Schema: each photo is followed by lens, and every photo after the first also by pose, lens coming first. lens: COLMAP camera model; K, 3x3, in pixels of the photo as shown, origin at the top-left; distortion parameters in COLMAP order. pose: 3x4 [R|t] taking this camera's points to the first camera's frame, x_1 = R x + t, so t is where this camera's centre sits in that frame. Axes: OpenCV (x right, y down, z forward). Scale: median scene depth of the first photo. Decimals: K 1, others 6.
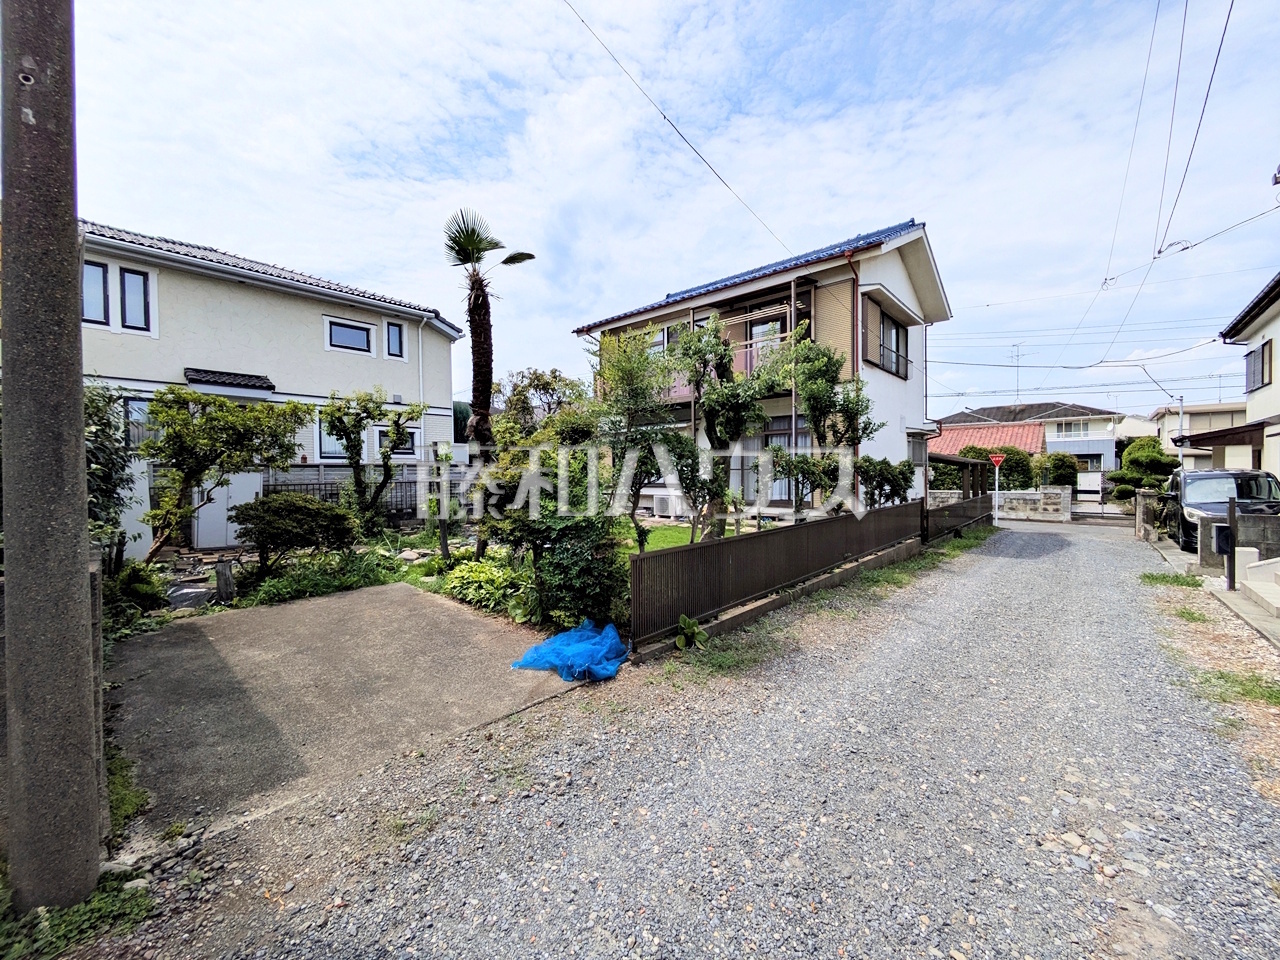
lens RADIAL K [[509.5, 0, 637.2], [0, 509.5, 480.1], [0, 0, 1]] dist [0.000849, 0.000969]
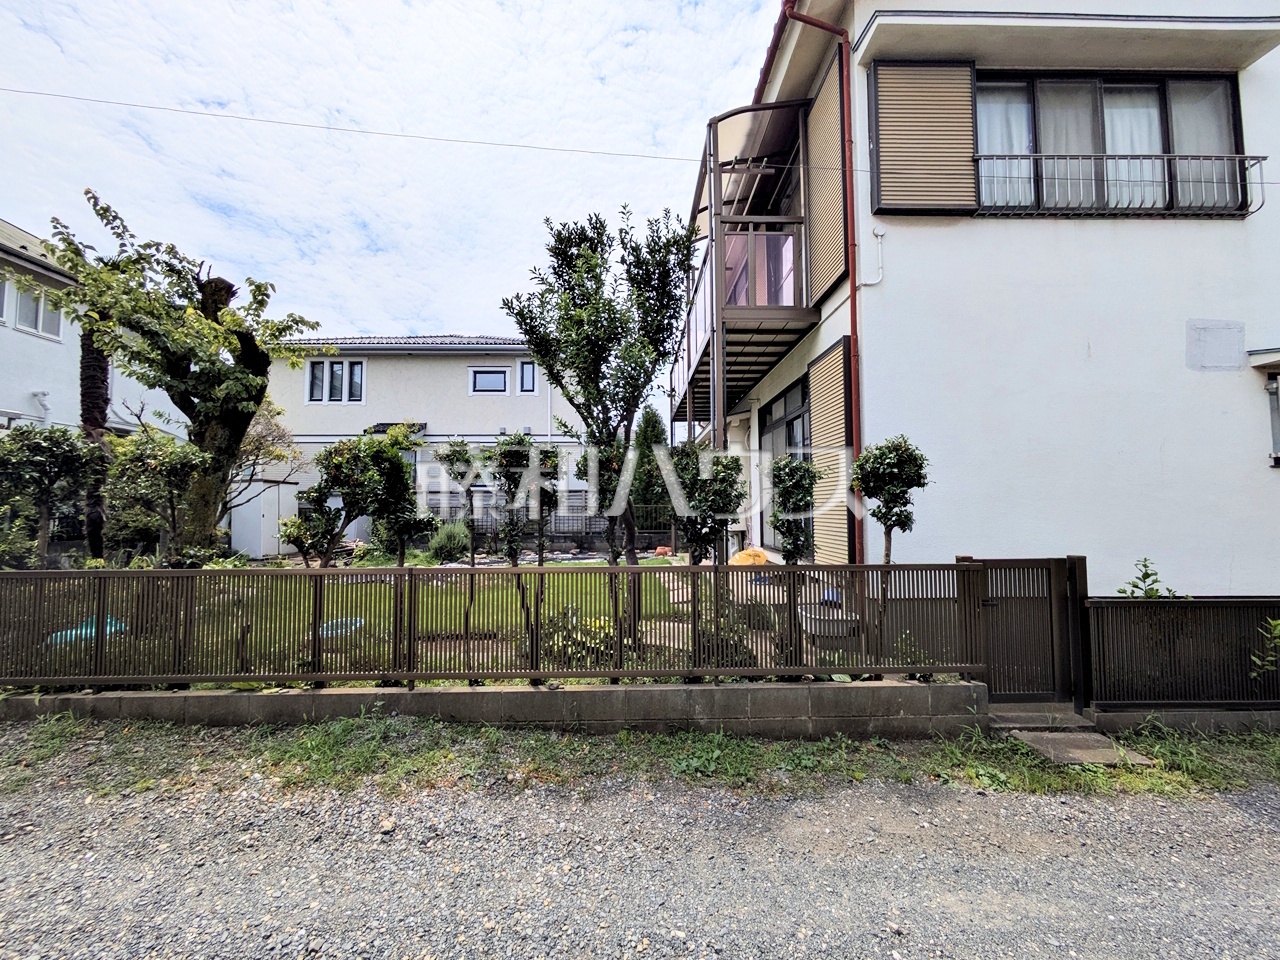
lens RADIAL K [[509.5, 0, 637.1], [0, 509.5, 481.0], [0, 0, 1]] dist [0.000849, 0.000969]
pose [[0.690804, -0.037627, -0.722063, 0.507608], [-0.003623, 0.998452, -0.055496, 0.004327], [0.723033, 0.040953, 0.689598, 0.490519]]
